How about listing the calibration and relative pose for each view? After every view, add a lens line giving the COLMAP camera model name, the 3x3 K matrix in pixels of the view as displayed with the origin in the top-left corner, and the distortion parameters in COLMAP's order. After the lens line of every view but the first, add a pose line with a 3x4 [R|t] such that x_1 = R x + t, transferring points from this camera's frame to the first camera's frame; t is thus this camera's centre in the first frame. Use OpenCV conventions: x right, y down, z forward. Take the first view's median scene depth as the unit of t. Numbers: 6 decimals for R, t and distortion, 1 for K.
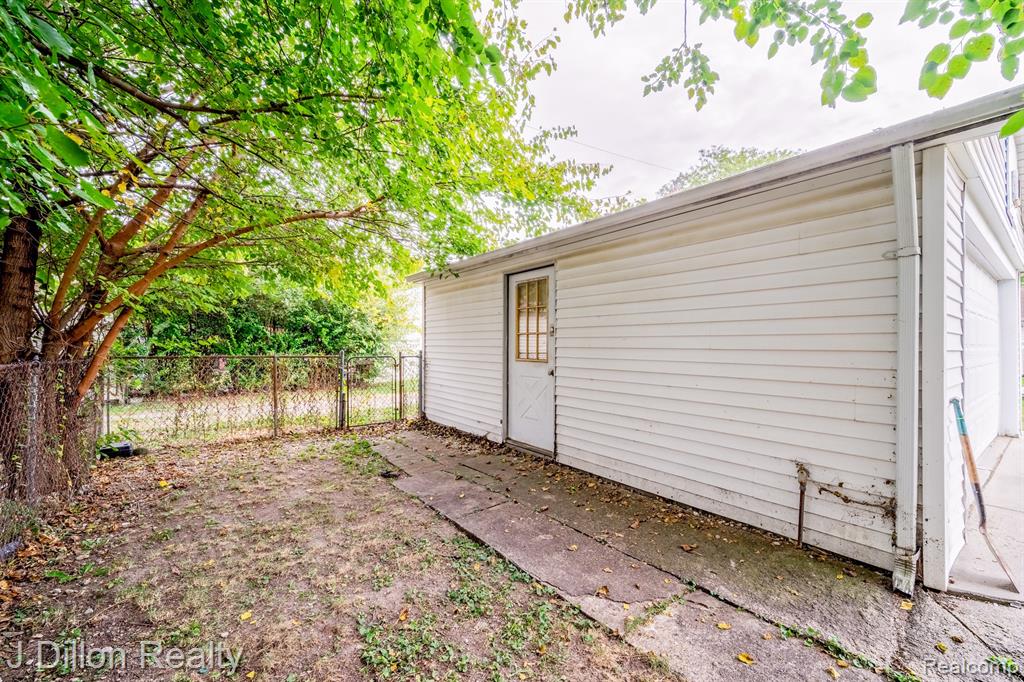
lens RADIAL K [[419.2, 0, 510.6], [0, 419.2, 342.8], [0, 0, 1]] dist [-0.000354, -0.001200]
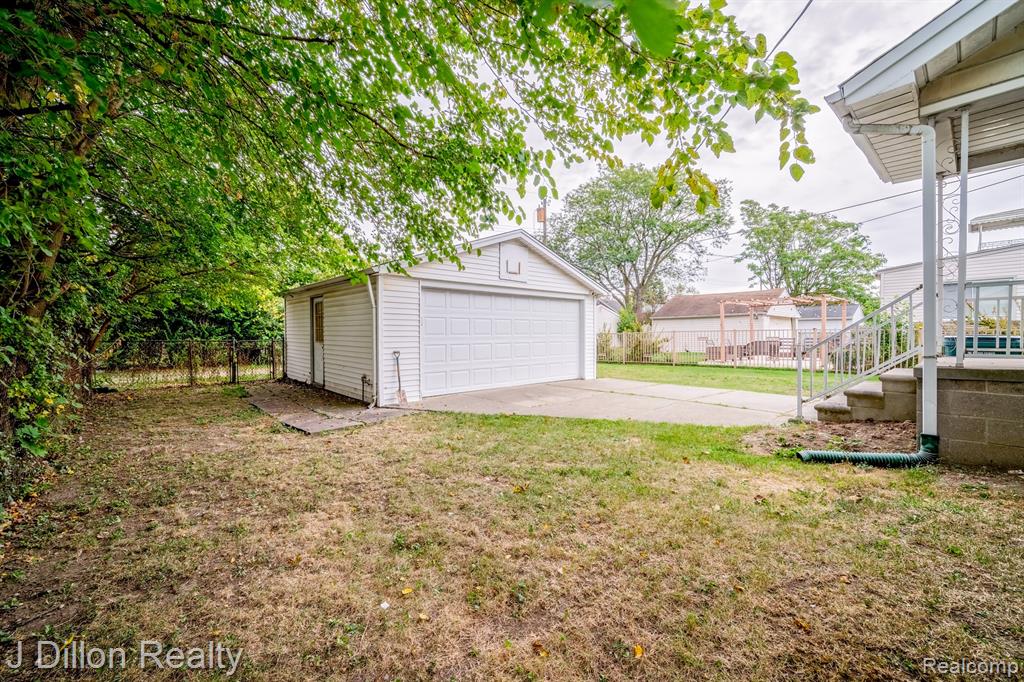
lens RADIAL K [[419.2, 0, 514.5], [0, 419.2, 336.0], [0, 0, 1]] dist [-0.000354, -0.001200]
pose [[0.996104, -0.003386, 0.088117, 0.411066], [0.002052, 0.999882, 0.015229, -0.007115], [-0.088158, -0.014989, 0.995994, -0.558180]]
